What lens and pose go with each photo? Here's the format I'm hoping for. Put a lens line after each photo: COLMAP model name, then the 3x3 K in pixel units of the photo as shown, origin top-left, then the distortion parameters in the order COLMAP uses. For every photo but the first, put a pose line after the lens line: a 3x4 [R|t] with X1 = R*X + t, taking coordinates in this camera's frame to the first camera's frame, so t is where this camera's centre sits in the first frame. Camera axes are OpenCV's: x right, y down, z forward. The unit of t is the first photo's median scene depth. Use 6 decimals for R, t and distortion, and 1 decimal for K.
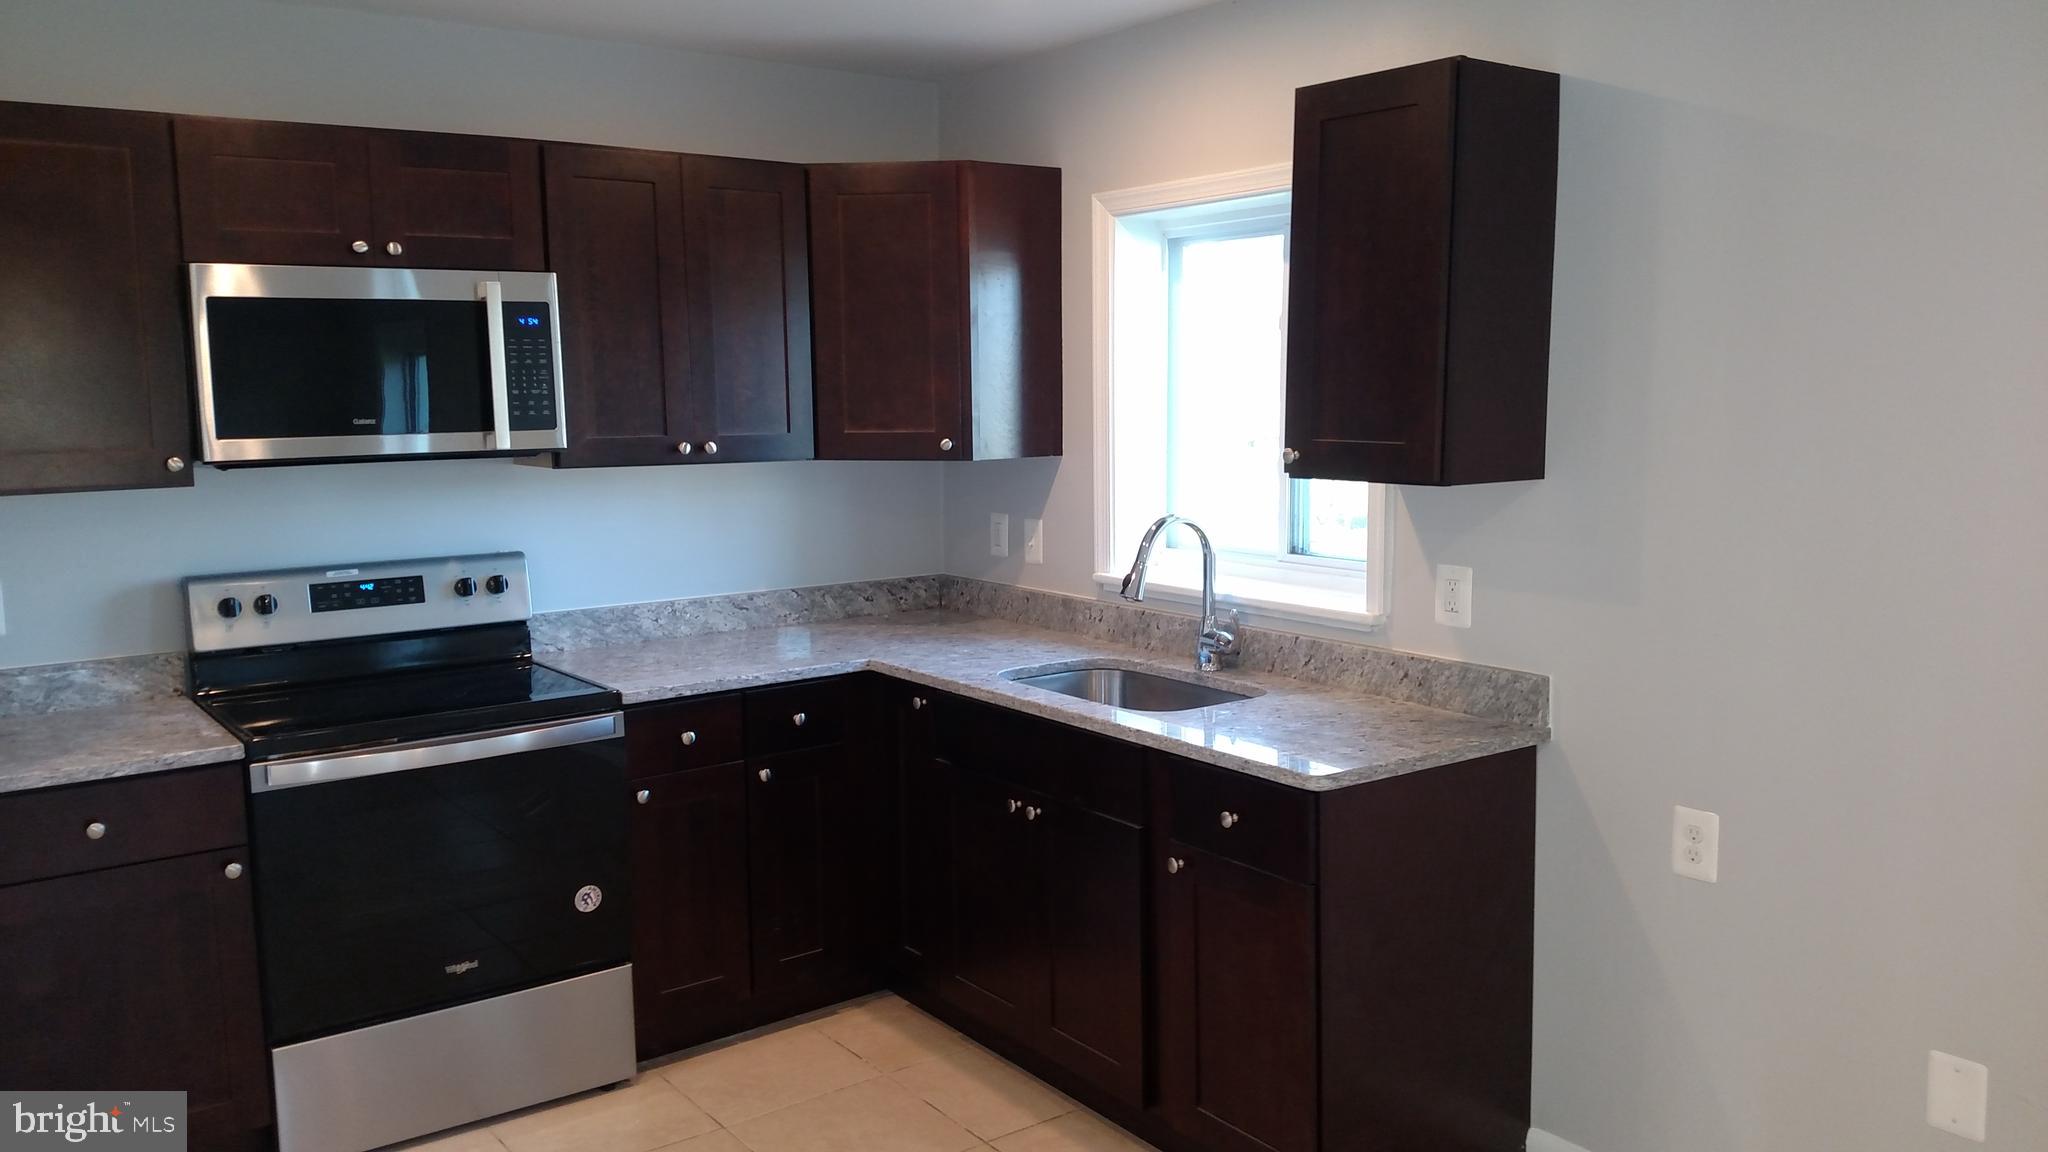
lens RADIAL K [[1542.1, 0, 1056.2], [0, 1542.1, 577.9], [0, 0, 1]] dist [0.135894, -0.301183]
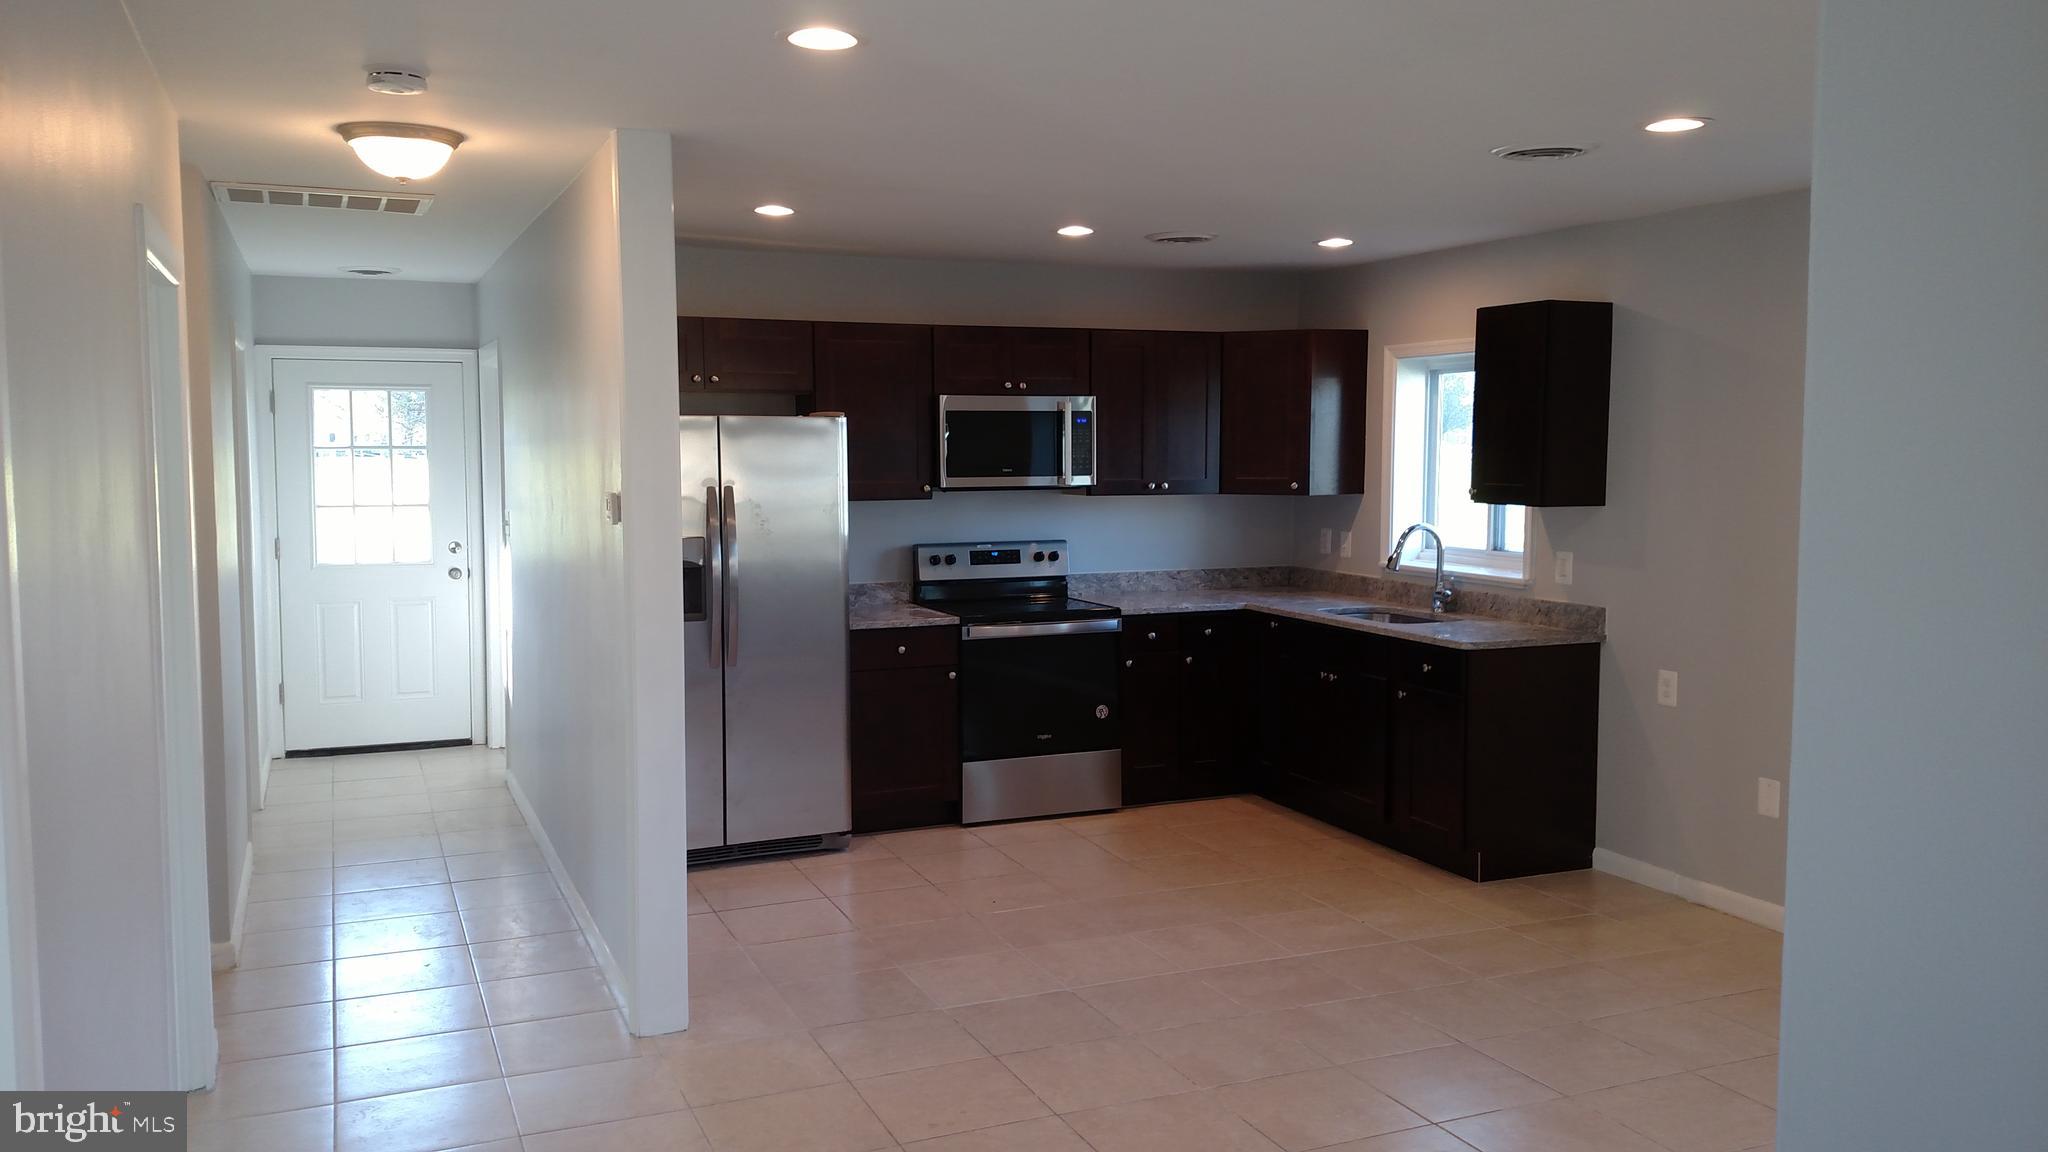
lens RADIAL K [[1553.7, 0, 1010.2], [0, 1553.7, 575.5], [0, 0, 1]] dist [0.111603, -0.224986]
pose [[0.965683, 0.029785, -0.258010, 0.086993], [-0.039559, 0.998680, -0.032772, 0.097003], [0.256693, 0.041854, 0.965586, -0.894167]]
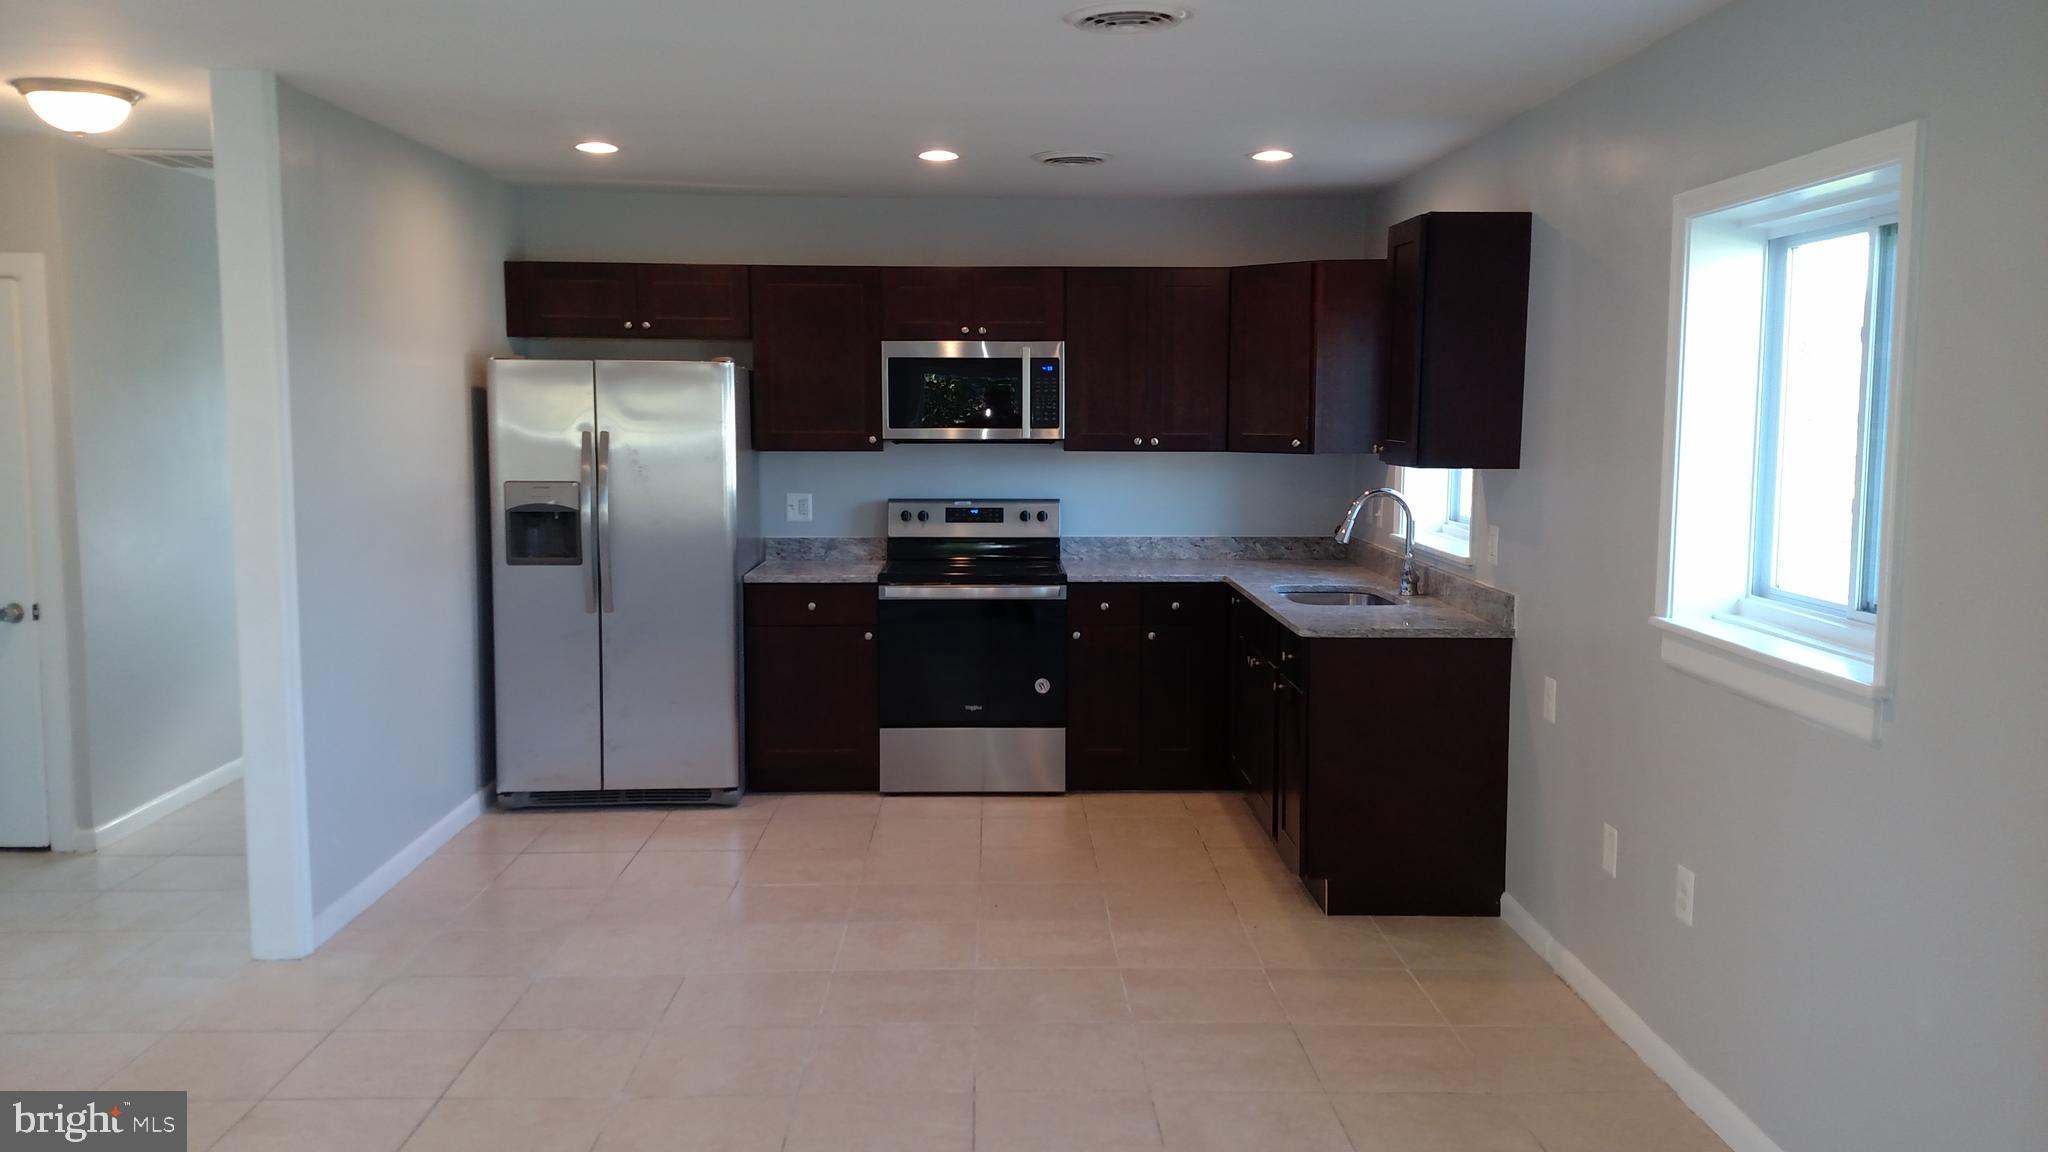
lens RADIAL K [[1553.7, 0, 1010.2], [0, 1553.7, 575.5], [0, 0, 1]] dist [0.111603, -0.224986]
pose [[0.798874, 0.074892, -0.596817, 0.704228], [-0.085225, 0.996302, 0.010942, 0.057748], [0.595430, 0.042123, 0.802302, -0.454247]]
